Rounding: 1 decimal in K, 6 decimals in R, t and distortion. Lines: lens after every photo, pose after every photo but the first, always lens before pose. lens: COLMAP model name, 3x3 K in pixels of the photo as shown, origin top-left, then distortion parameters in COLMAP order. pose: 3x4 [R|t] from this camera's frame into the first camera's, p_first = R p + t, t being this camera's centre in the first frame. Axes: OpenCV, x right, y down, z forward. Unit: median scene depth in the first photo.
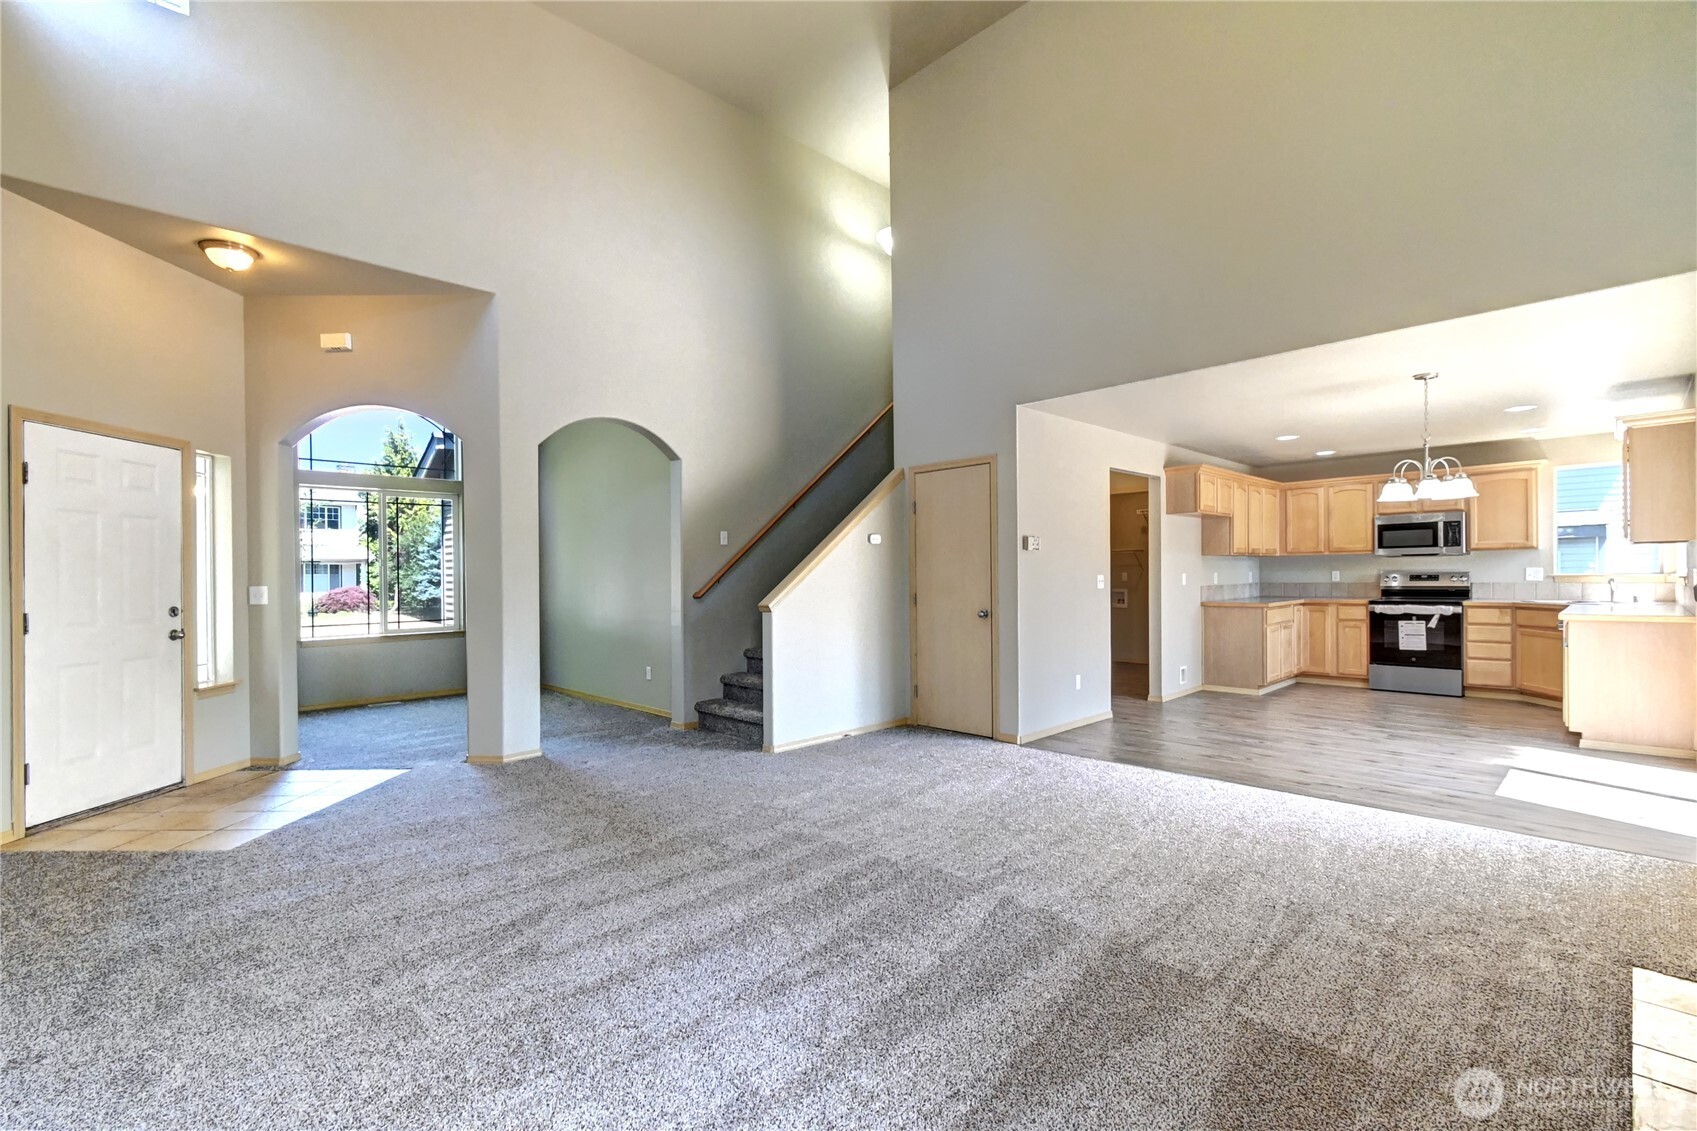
lens RADIAL K [[721.9, 0, 823.6], [0, 721.9, 579.0], [0, 0, 1]] dist [-0.001318, -0.002746]
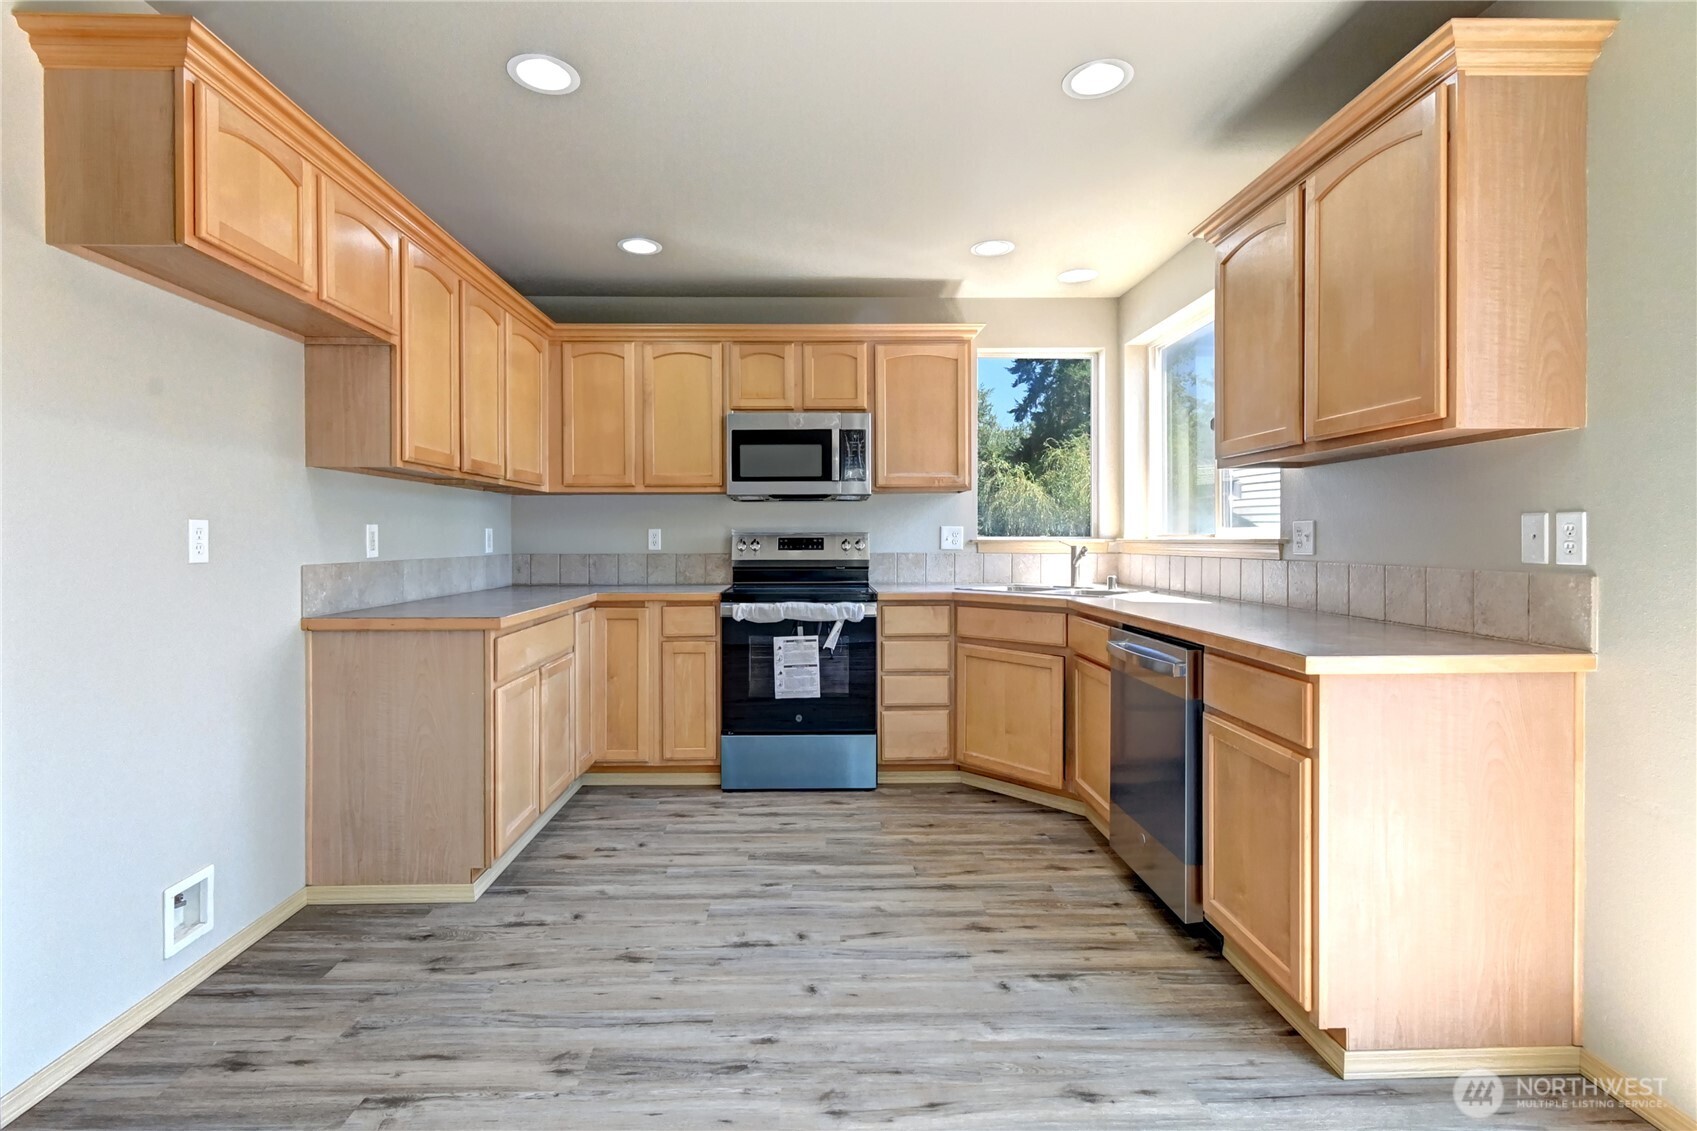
lens RADIAL K [[917.3, 0, 849.1], [0, 917.3, 547.6], [0, 0, 1]] dist [0.007768, -0.006313]
pose [[0.662697, 0.003613, 0.748879, 0.387286], [-0.001383, 0.999993, -0.003600, 0.003426], [-0.748886, 0.001351, 0.662697, 0.569584]]
